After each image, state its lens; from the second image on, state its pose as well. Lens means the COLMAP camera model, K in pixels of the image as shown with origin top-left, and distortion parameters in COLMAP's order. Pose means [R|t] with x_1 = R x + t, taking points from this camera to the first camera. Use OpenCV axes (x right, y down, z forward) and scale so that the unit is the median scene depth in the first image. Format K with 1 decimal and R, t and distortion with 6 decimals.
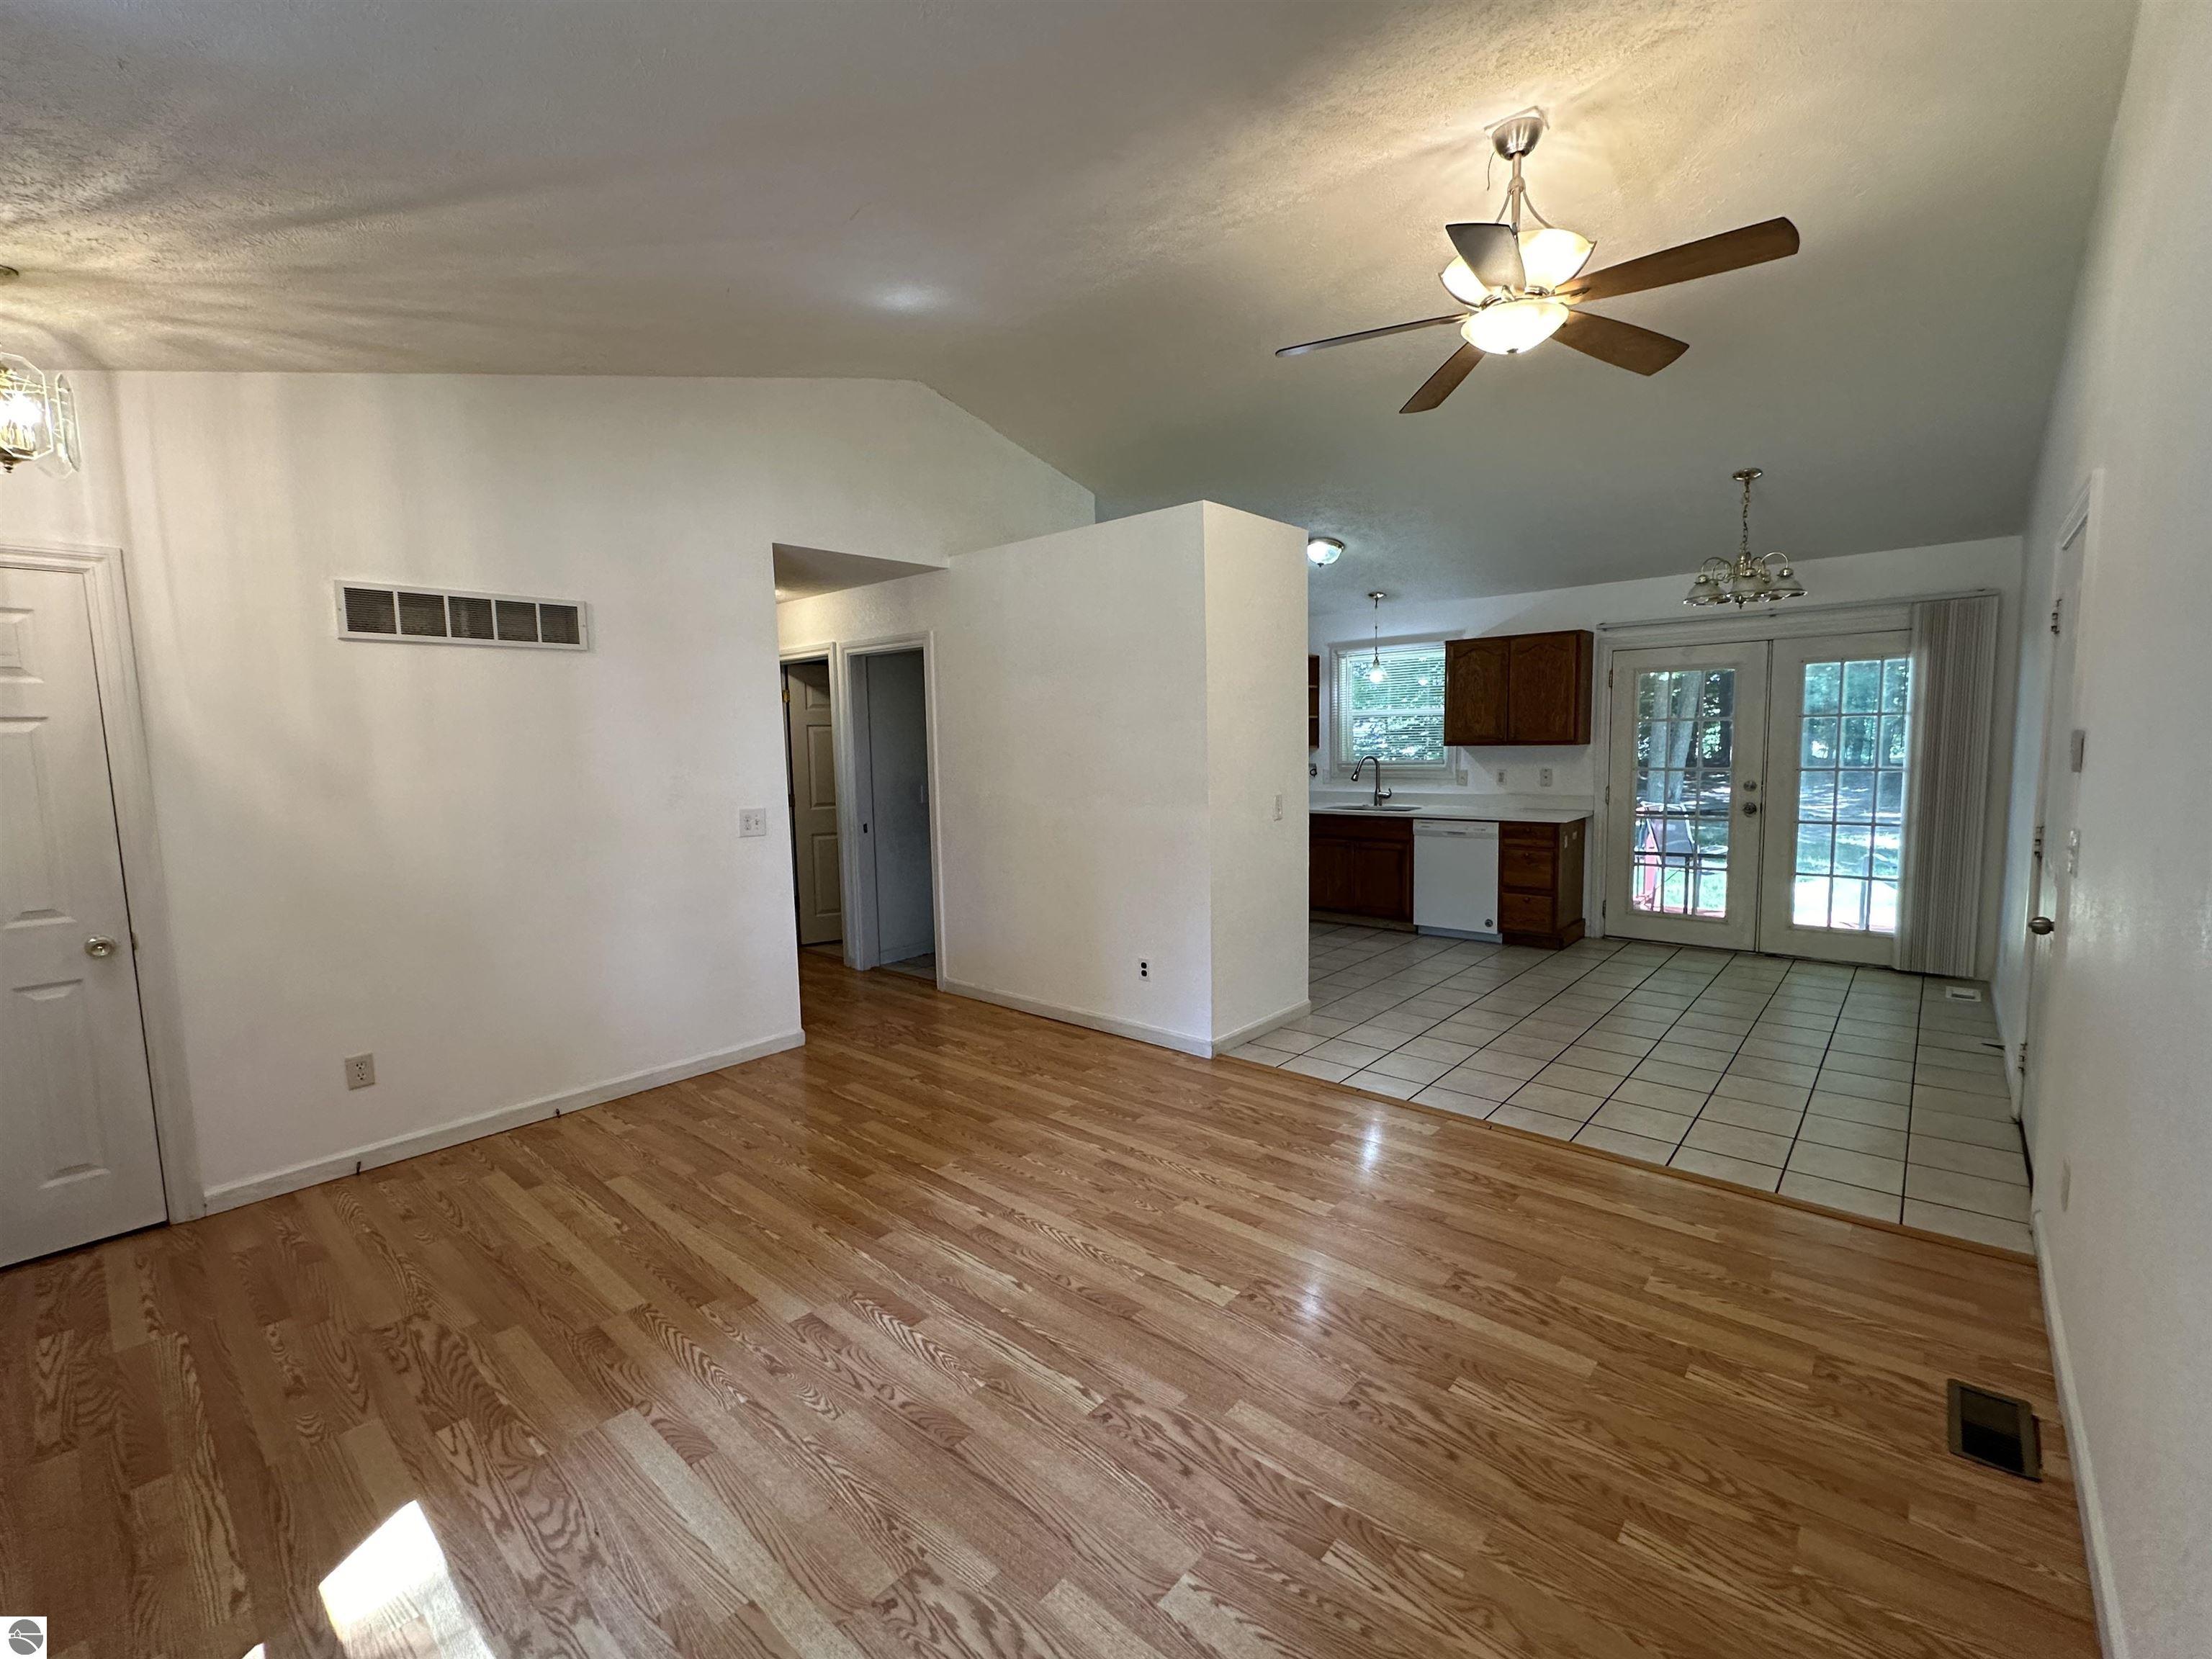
lens RADIAL K [[946.6, 0, 1101.3], [0, 946.6, 823.0], [0, 0, 1]] dist [-0.004312, 0.001222]
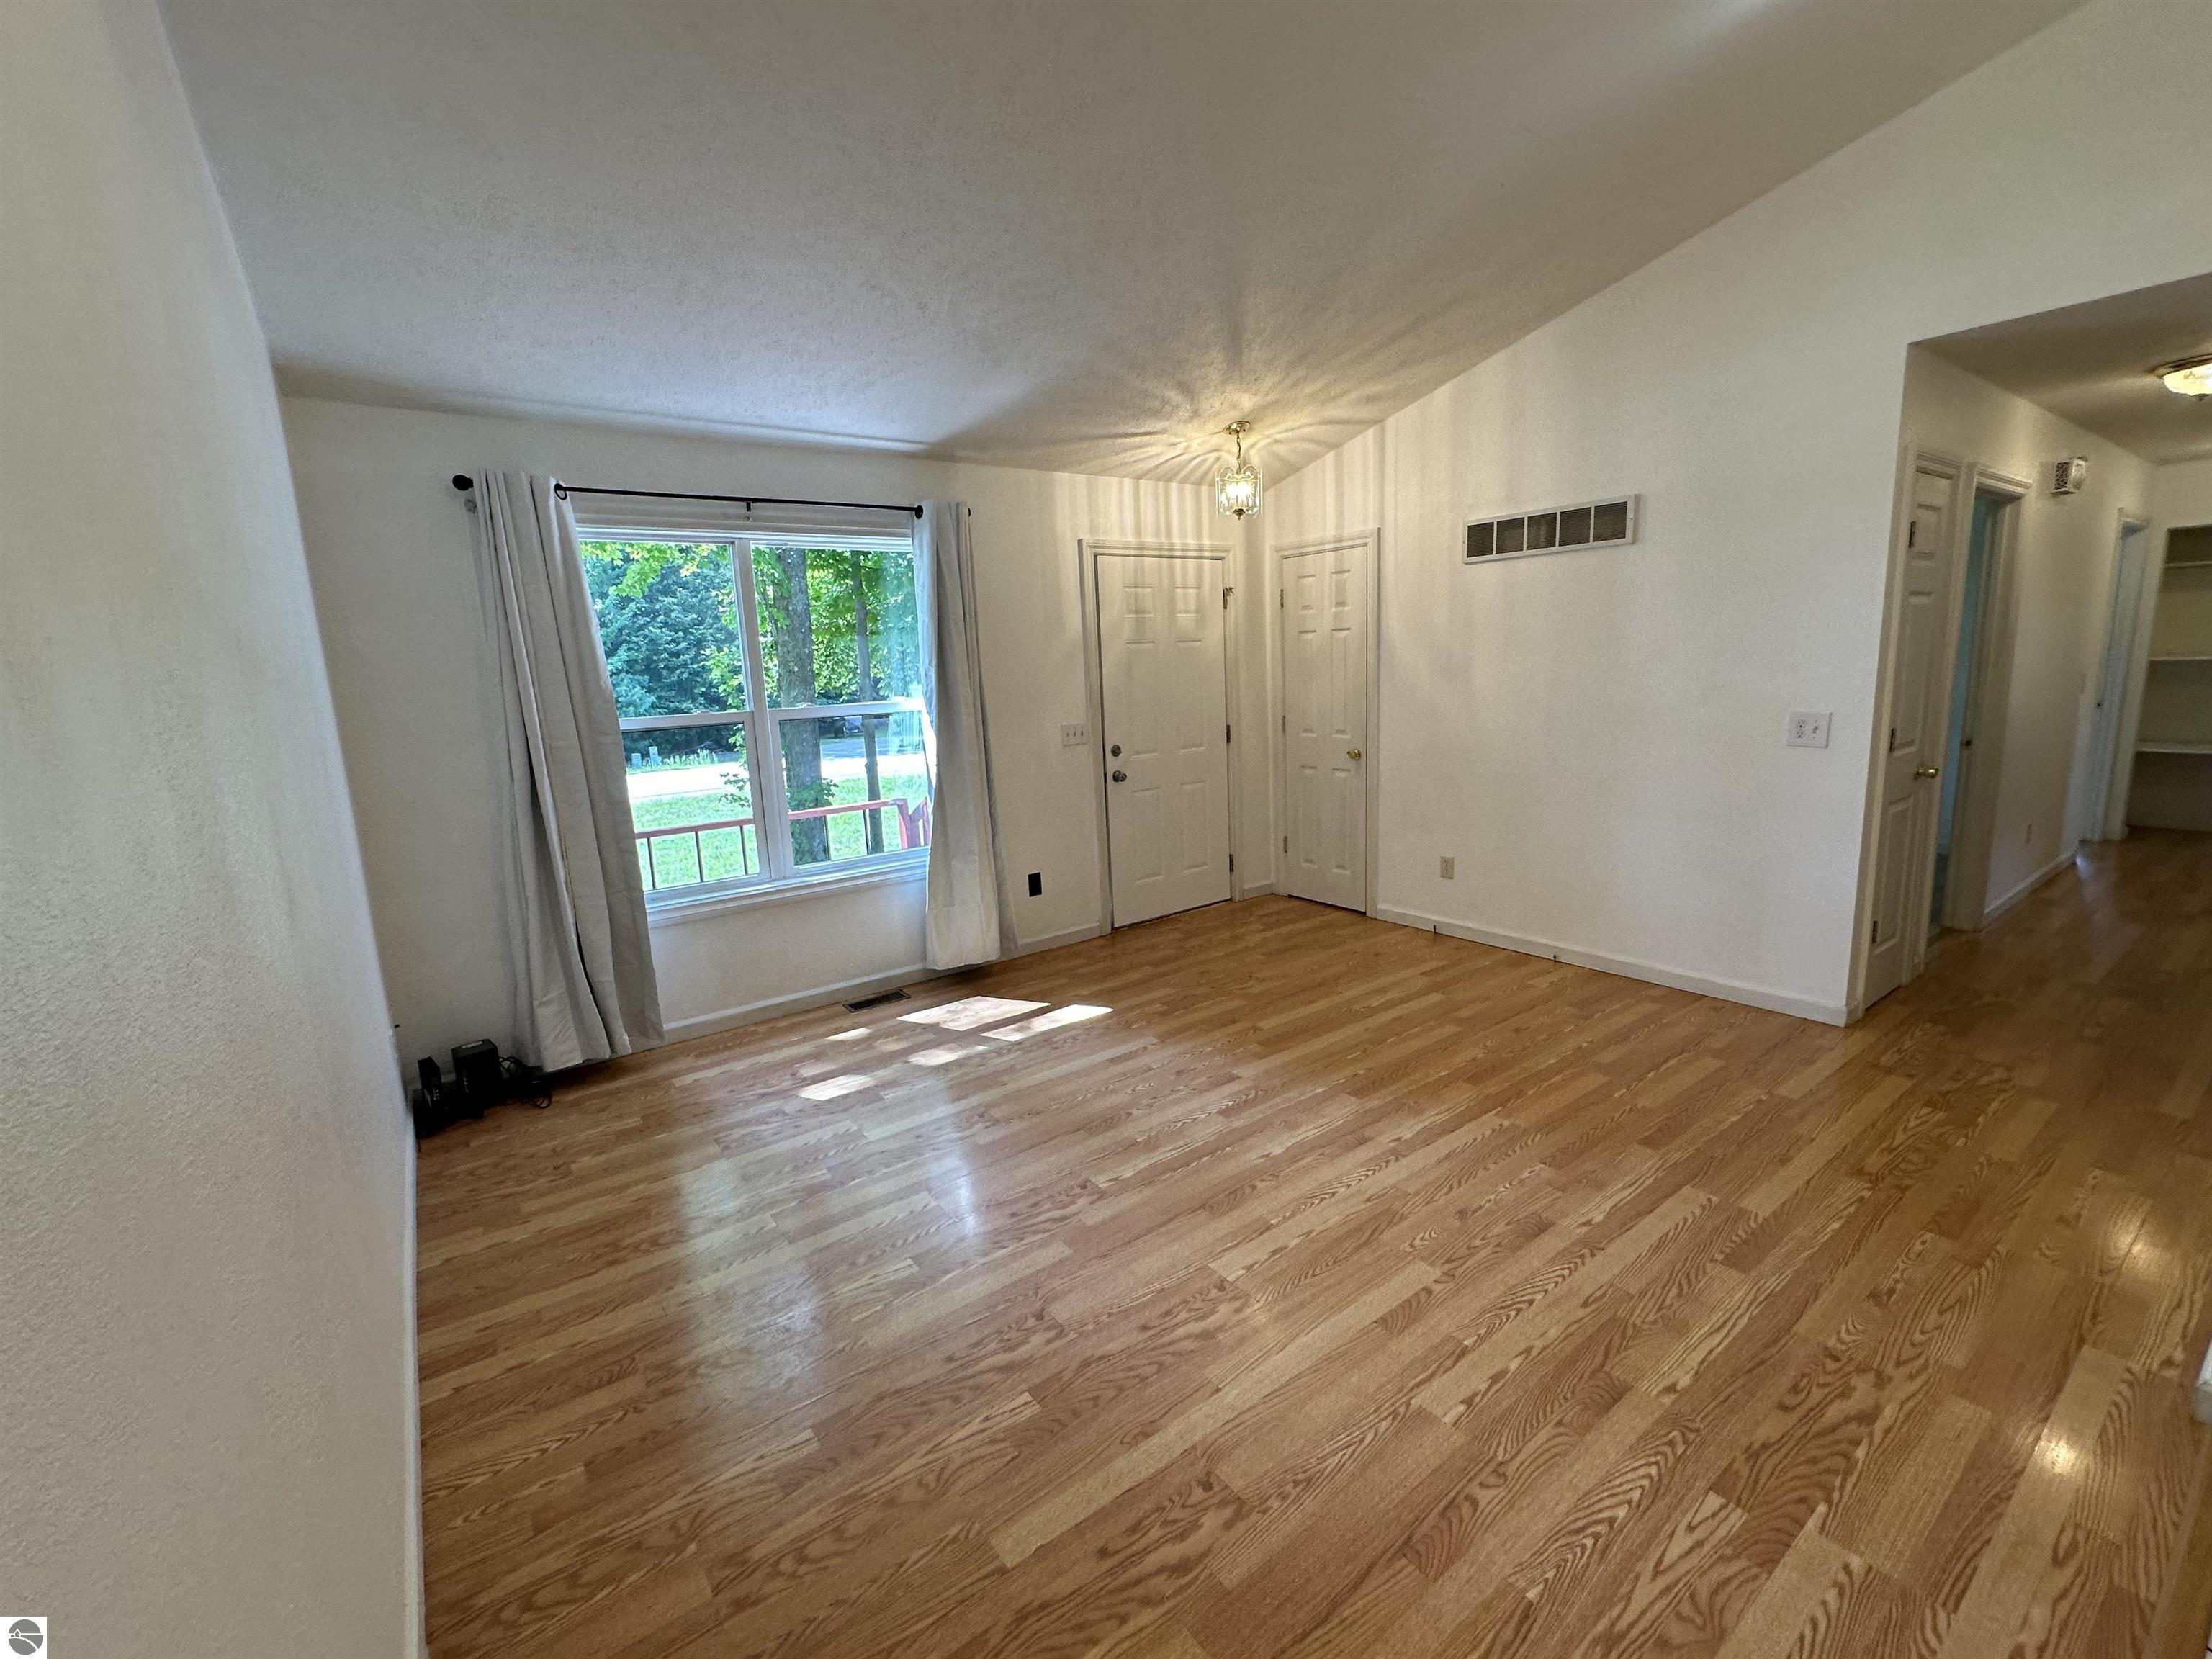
lens RADIAL K [[946.6, 0, 1110.9], [0, 946.6, 826.8], [0, 0, 1]] dist [-0.004312, 0.001222]
pose [[-0.208985, 0.199532, -0.957347, 0.837116], [-0.039794, 0.976417, 0.212193, -0.103575], [0.977109, 0.082442, -0.196116, 0.904725]]
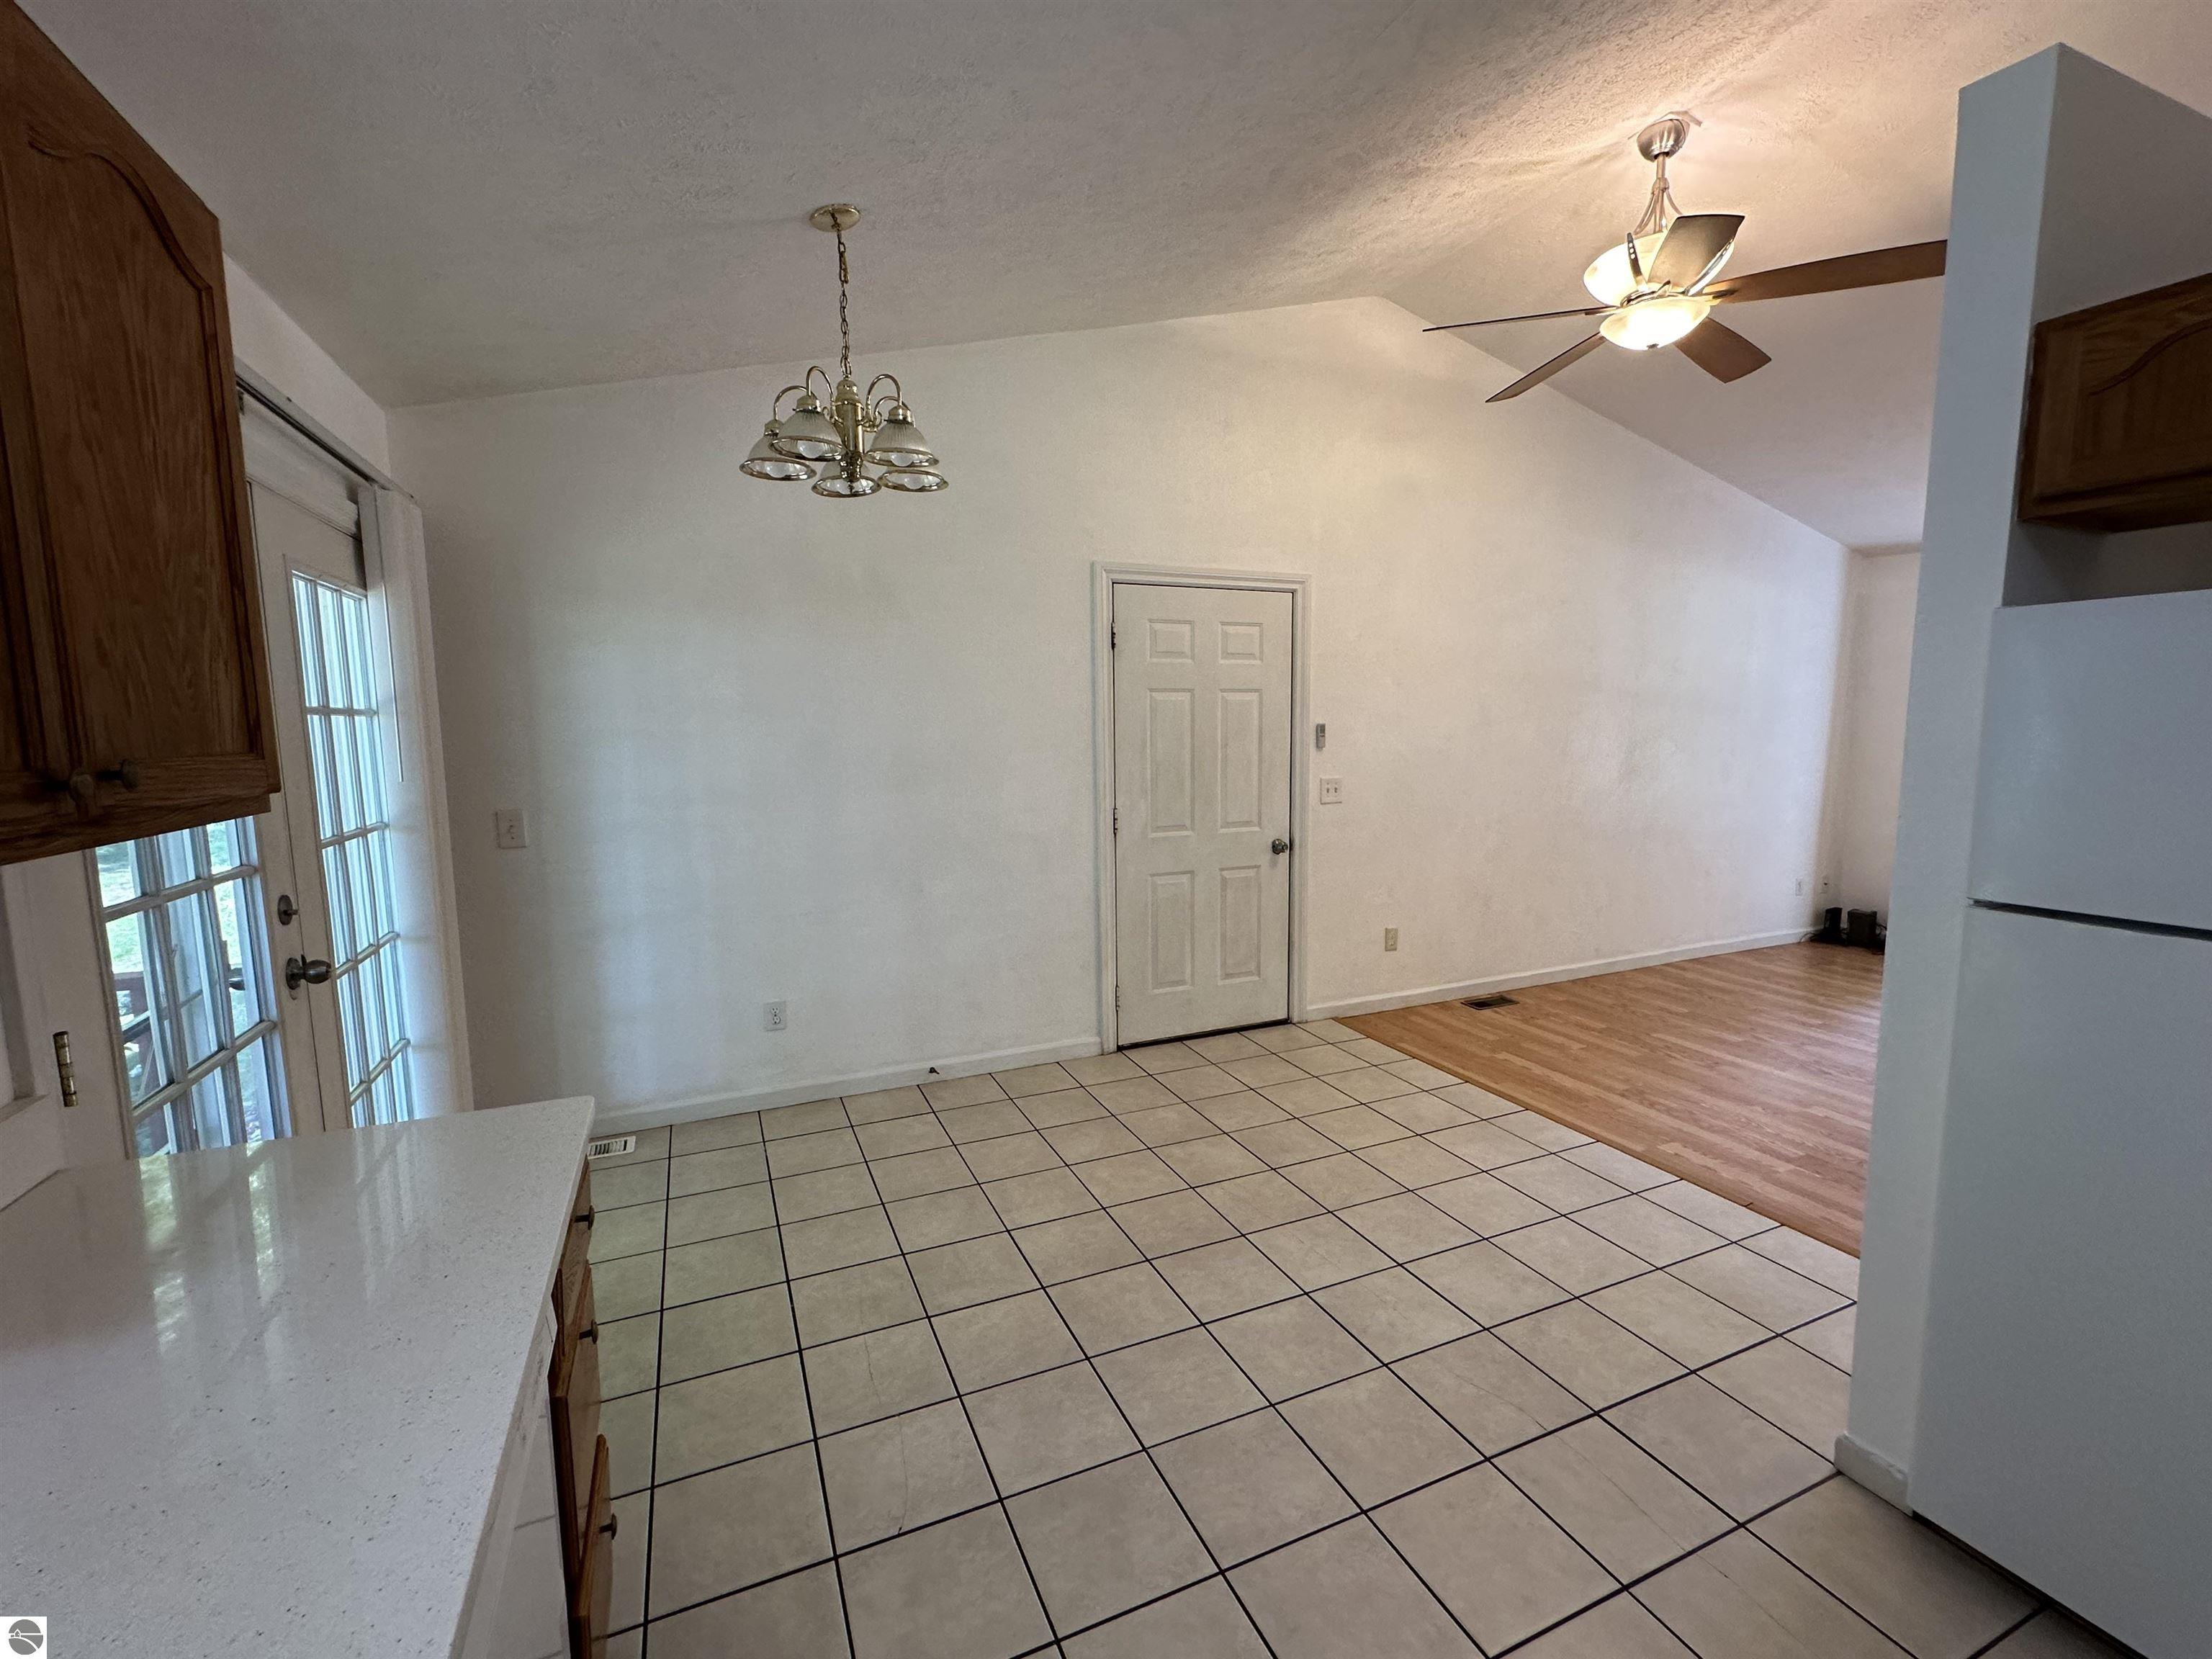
lens RADIAL K [[946.6, 0, 1095.5], [0, 946.6, 836.5], [0, 0, 1]] dist [-0.004312, 0.001222]
pose [[-0.905982, -0.015741, 0.423024, 0.577006], [0.072779, 0.978637, 0.192284, -0.232126], [-0.417014, 0.204993, -0.885481, 2.435189]]
